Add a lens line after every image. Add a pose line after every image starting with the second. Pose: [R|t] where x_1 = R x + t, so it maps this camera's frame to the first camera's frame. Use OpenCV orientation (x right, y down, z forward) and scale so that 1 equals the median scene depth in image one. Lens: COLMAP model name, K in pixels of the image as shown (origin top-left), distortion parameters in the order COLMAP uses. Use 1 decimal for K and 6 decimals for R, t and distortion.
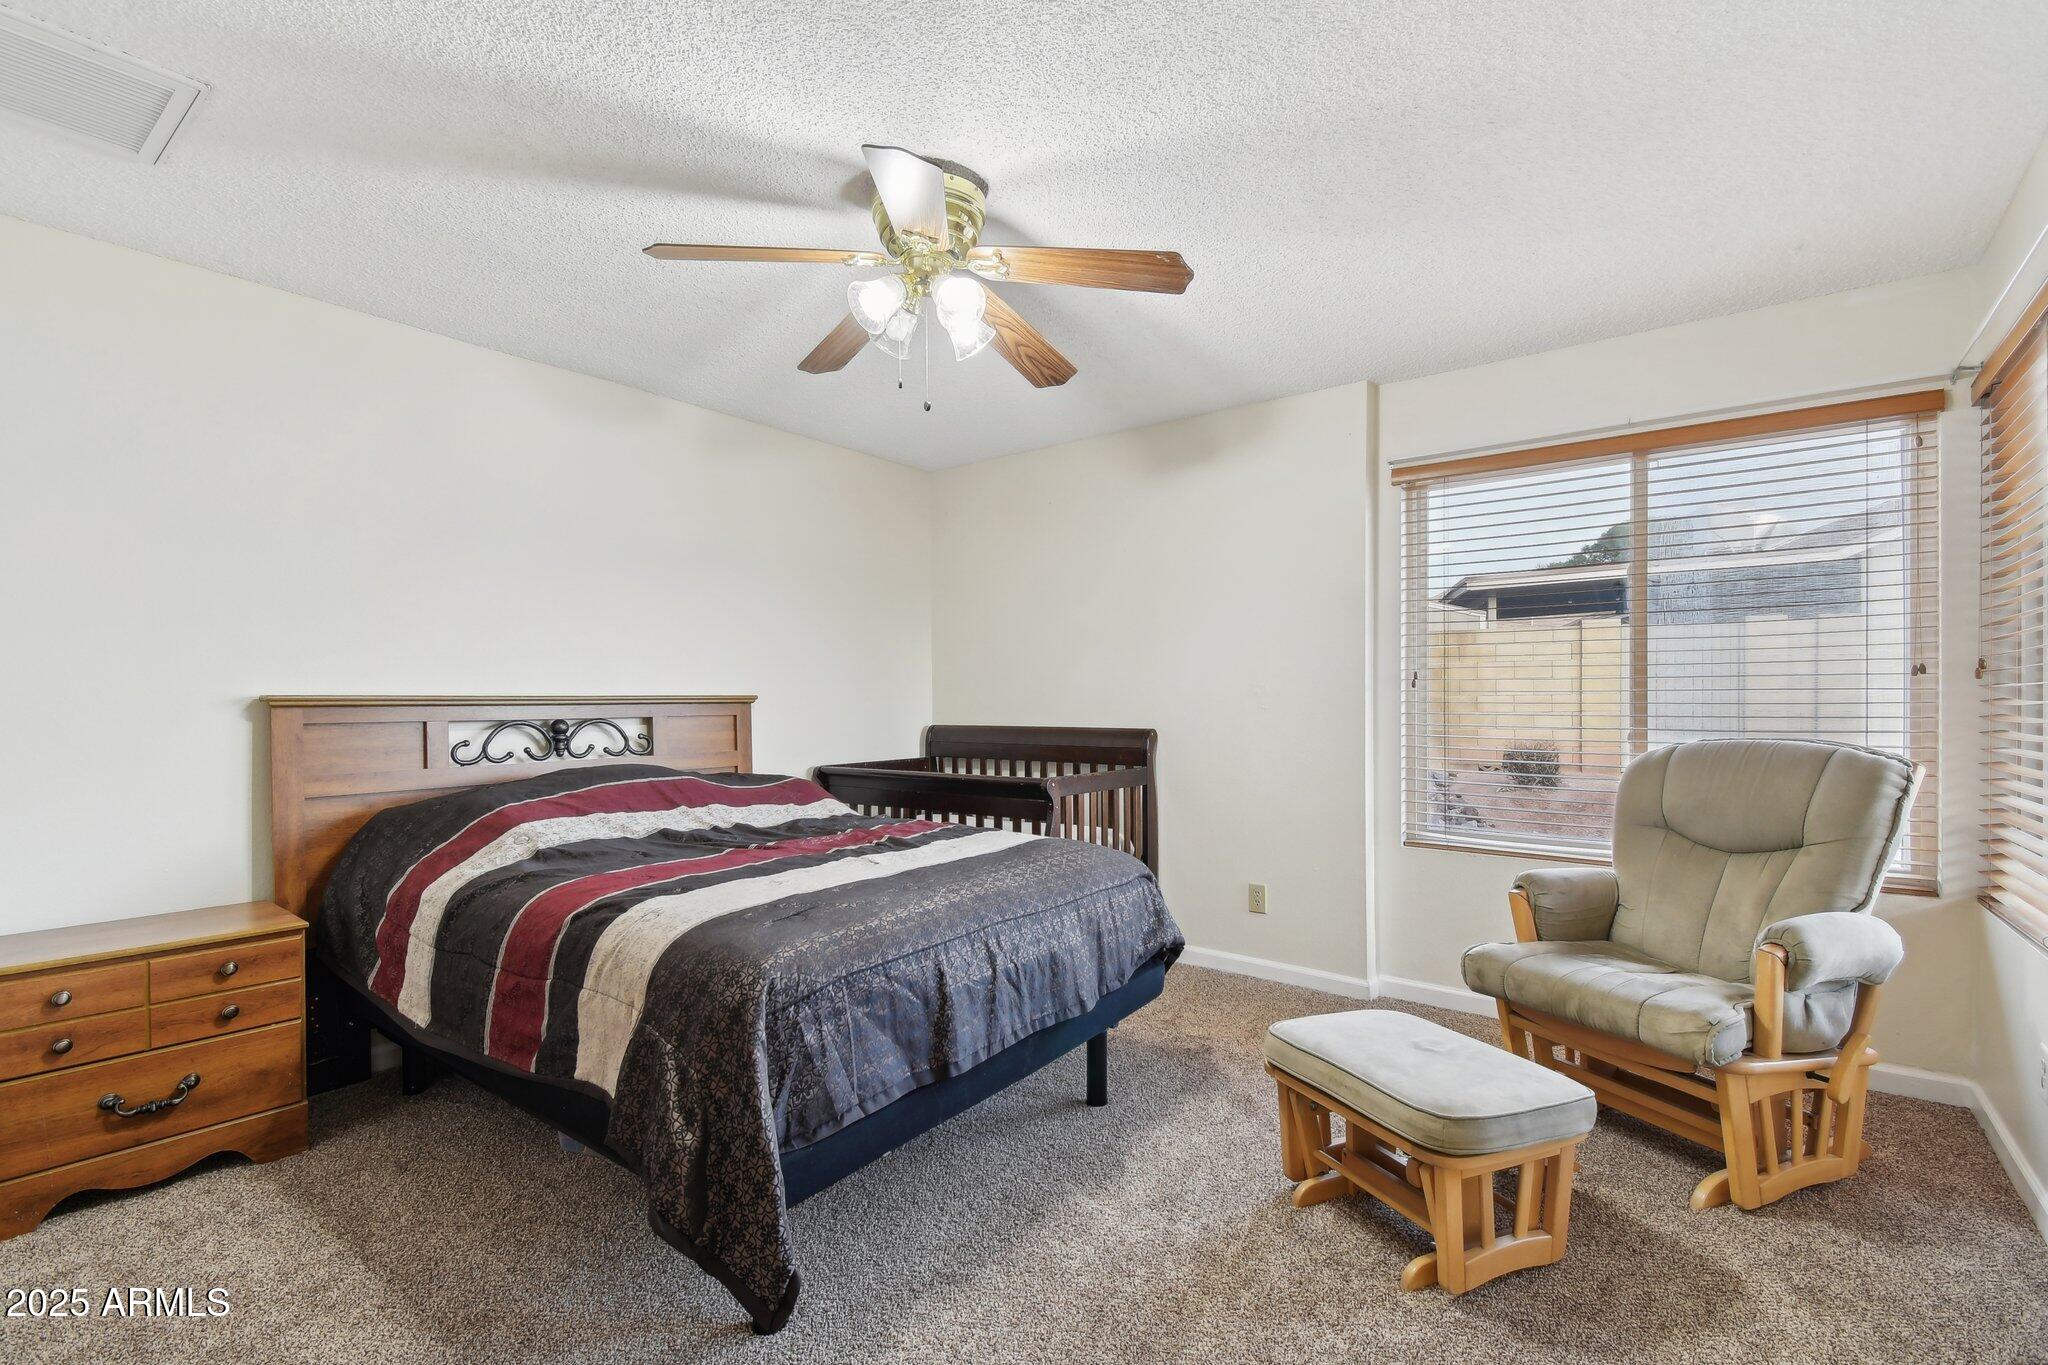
lens RADIAL K [[937.9, 0, 1004.3], [0, 937.9, 685.4], [0, 0, 1]] dist [-0.001195, -0.000808]
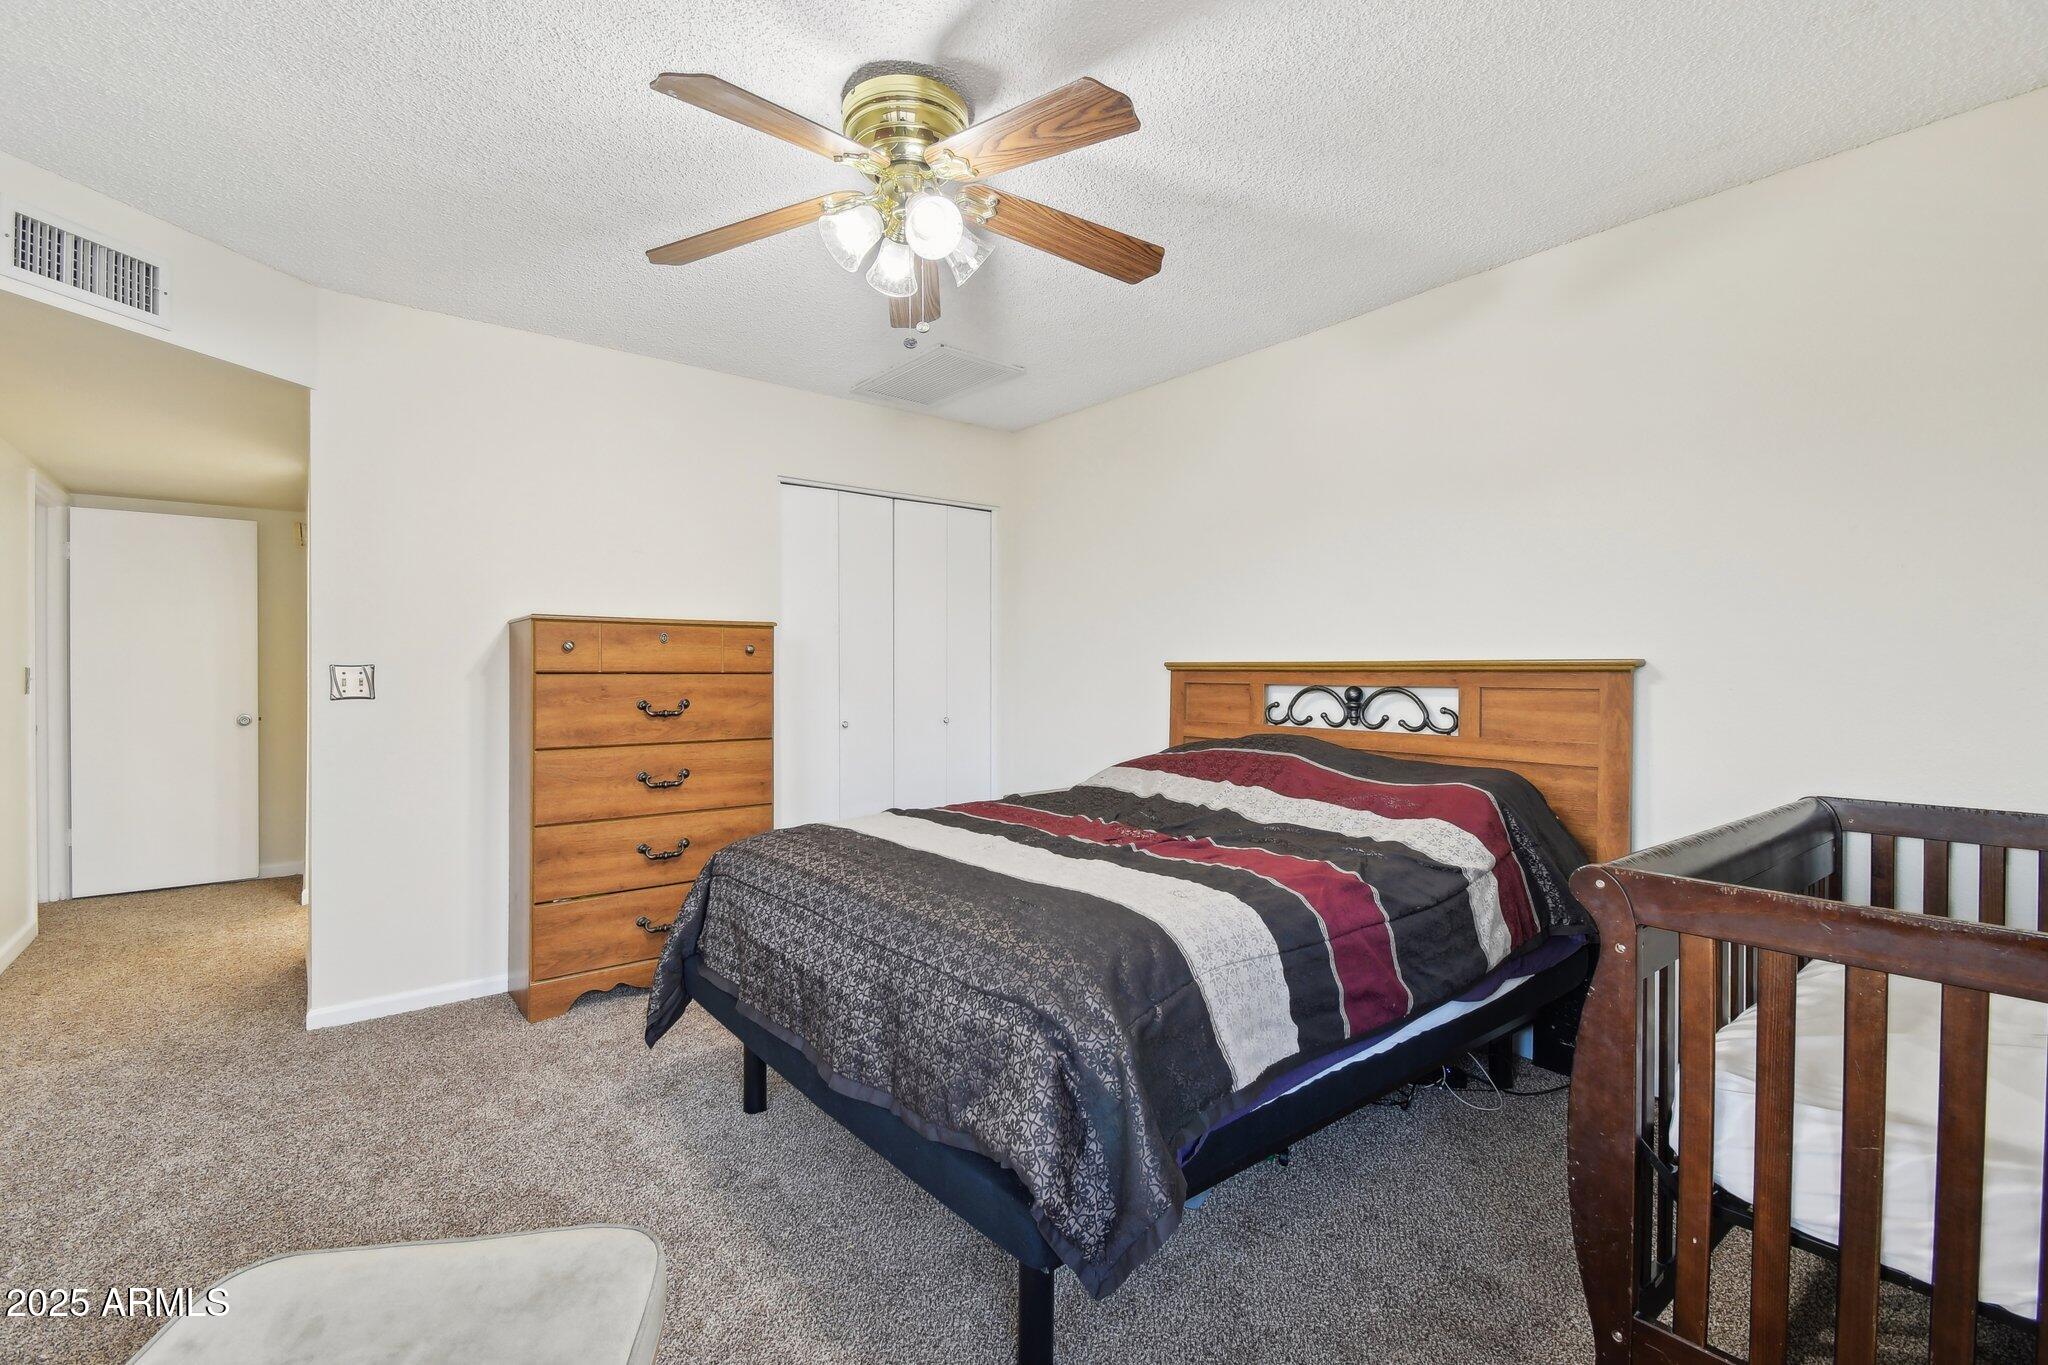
lens RADIAL K [[937.9, 0, 1004.3], [0, 937.9, 685.4], [0, 0, 1]] dist [-0.001195, -0.000808]
pose [[-0.247248, 0.013859, -0.968853, 0.555589], [0.000393, 0.999899, 0.014203, 0.022825], [0.968952, 0.003131, -0.247229, 0.930138]]
